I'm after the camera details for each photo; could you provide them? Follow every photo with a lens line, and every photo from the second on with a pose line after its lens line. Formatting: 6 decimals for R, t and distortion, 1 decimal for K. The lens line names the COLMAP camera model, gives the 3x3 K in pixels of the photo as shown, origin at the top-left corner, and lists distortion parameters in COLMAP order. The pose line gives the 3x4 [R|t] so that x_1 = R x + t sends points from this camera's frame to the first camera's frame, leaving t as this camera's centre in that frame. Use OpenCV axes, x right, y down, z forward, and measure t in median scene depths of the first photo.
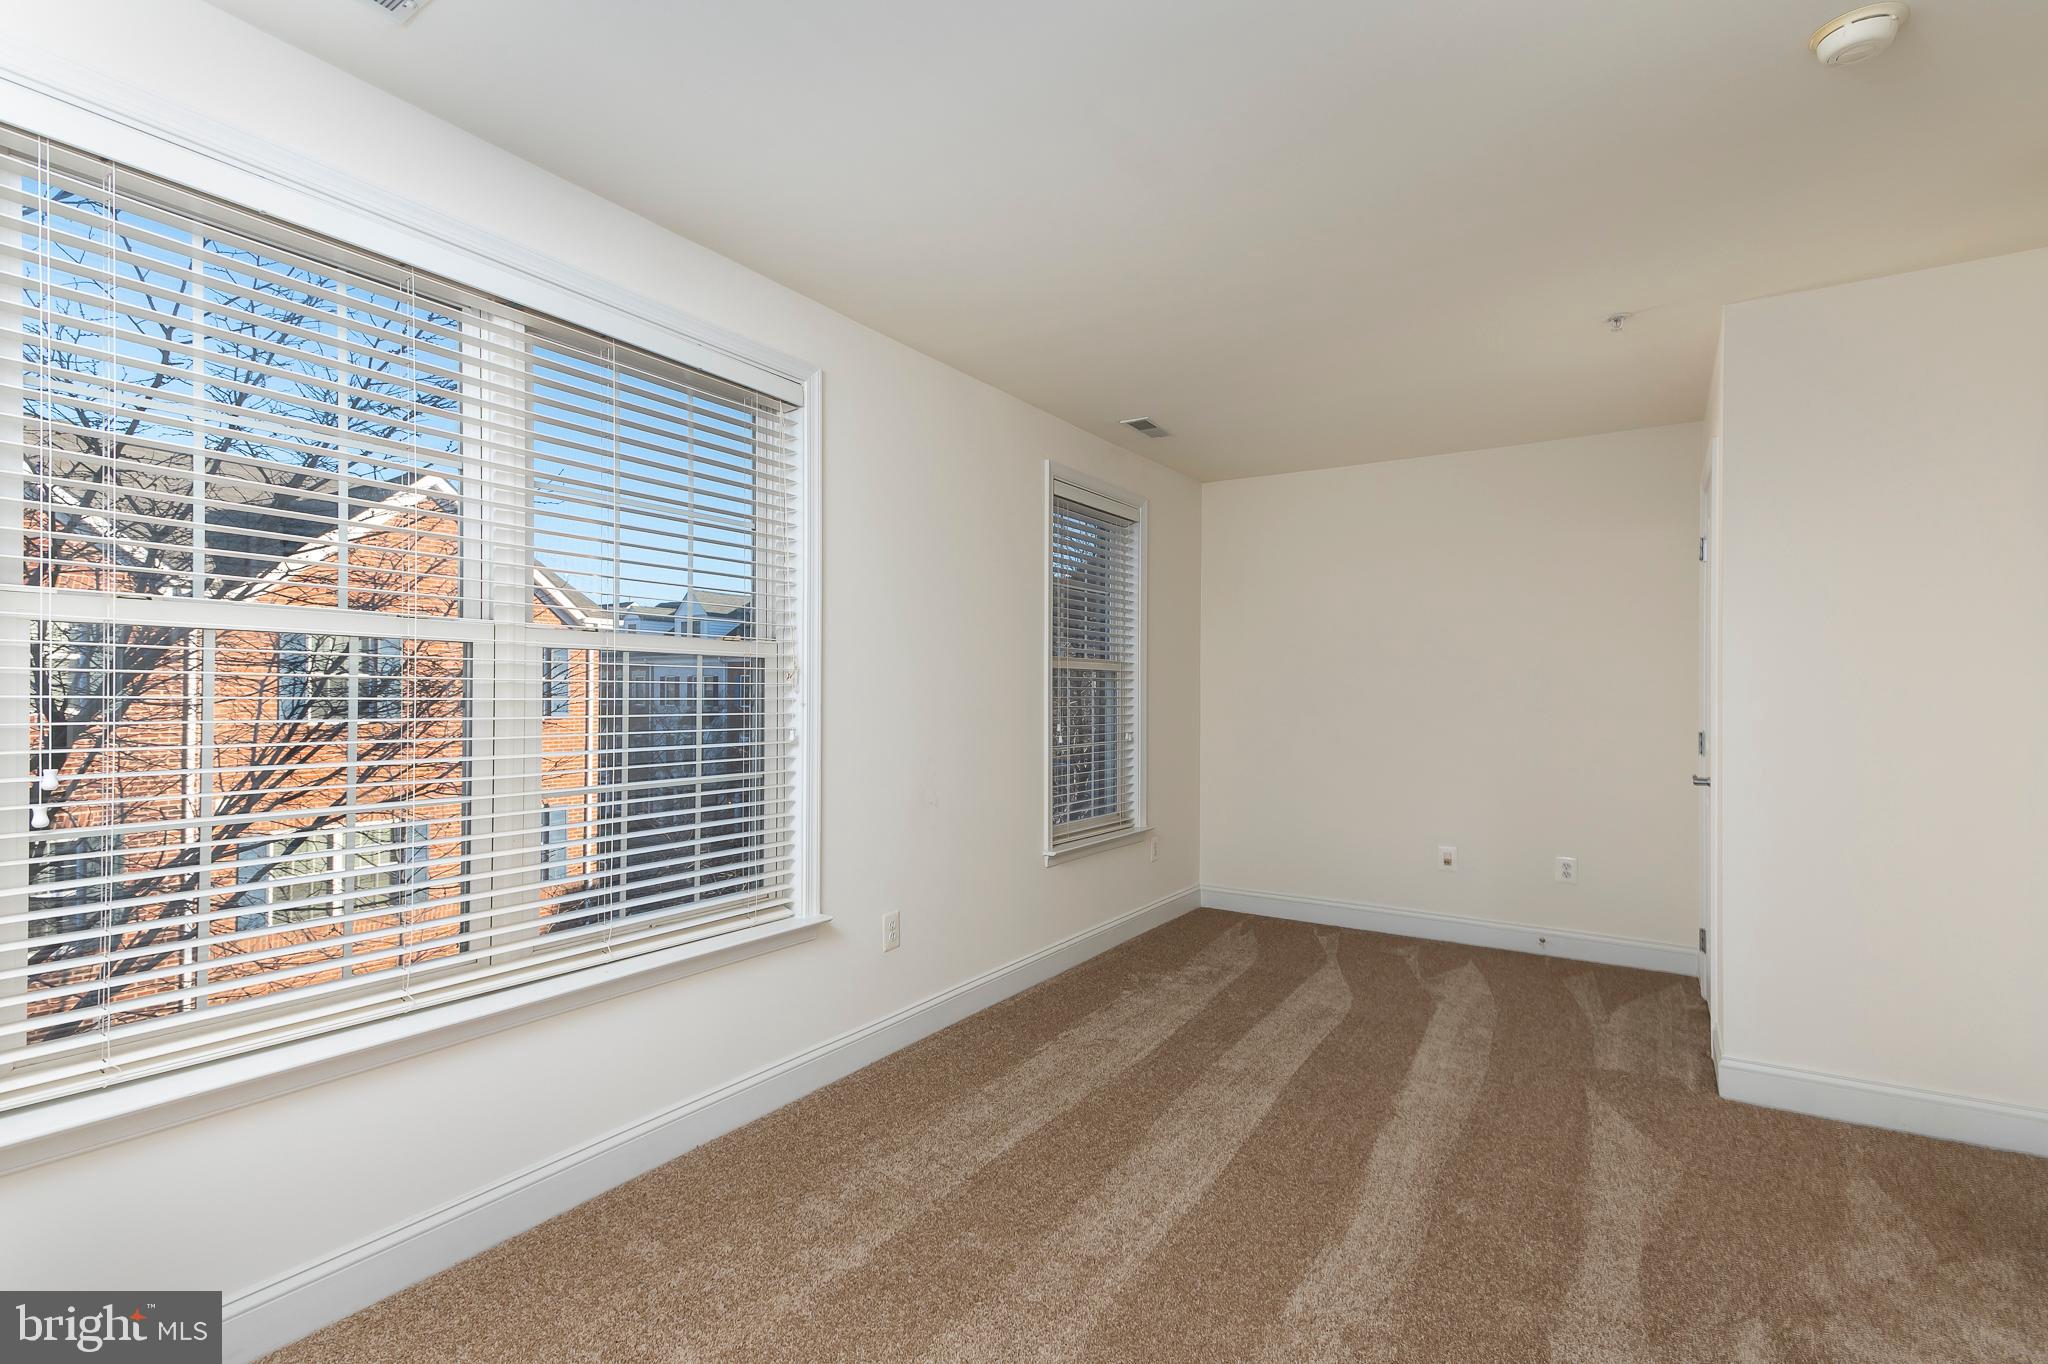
lens RADIAL K [[947.8, 0, 1002.8], [0, 947.8, 682.6], [0, 0, 1]] dist [0.016601, -0.000715]
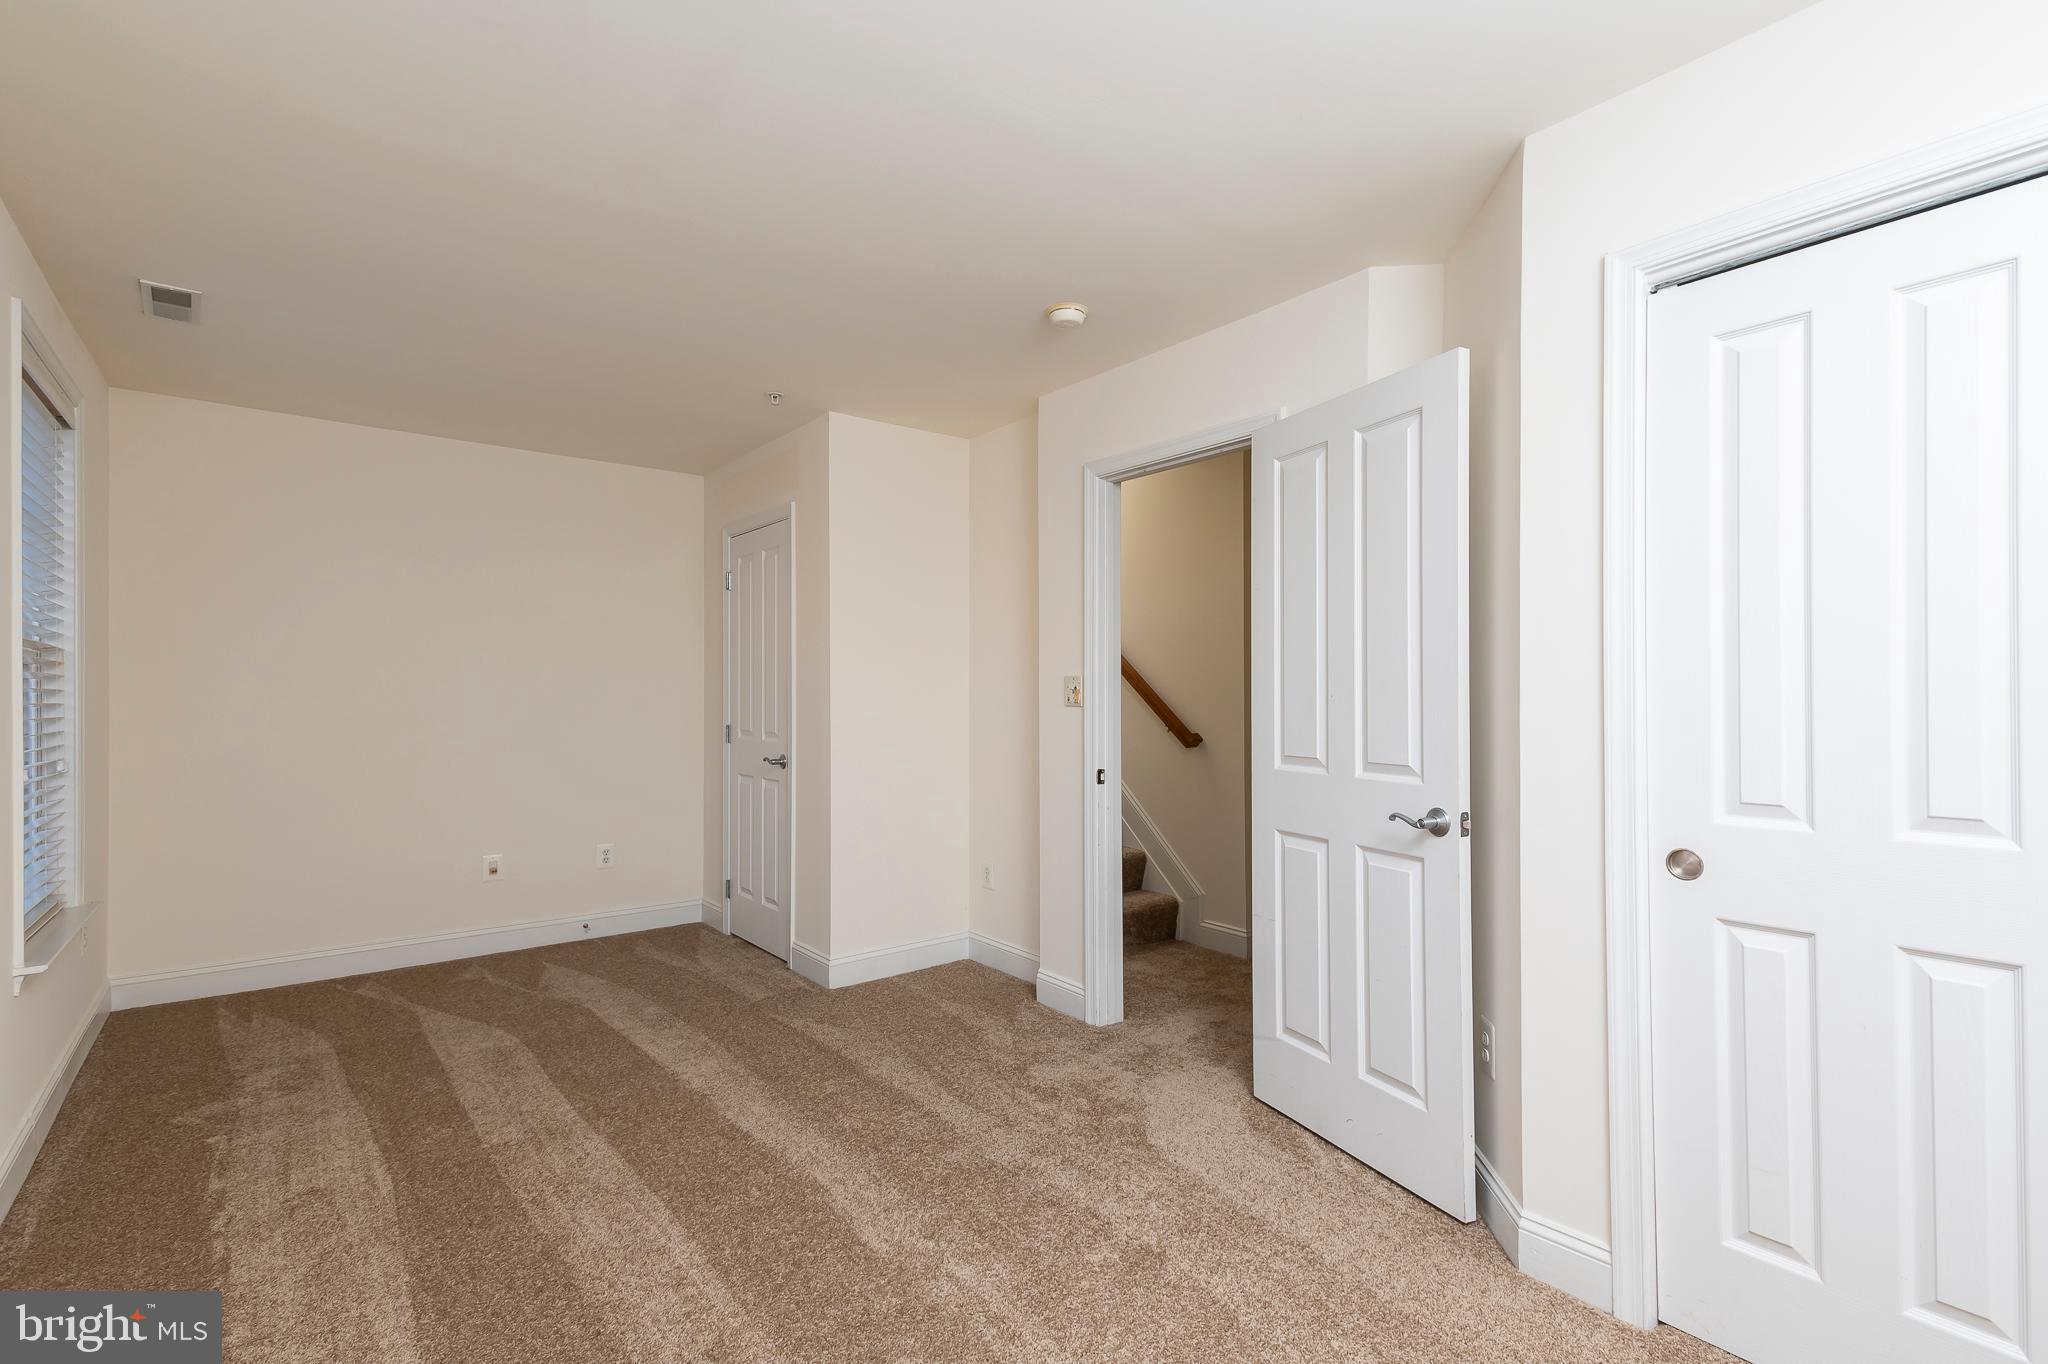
lens RADIAL K [[947.8, 0, 1002.8], [0, 947.8, 682.6], [0, 0, 1]] dist [0.016601, -0.000715]
pose [[0.320636, 0.006880, 0.947177, -0.379419], [-0.006315, 0.999967, -0.005126, -0.000130], [-0.947181, -0.004338, 0.320669, 0.276472]]
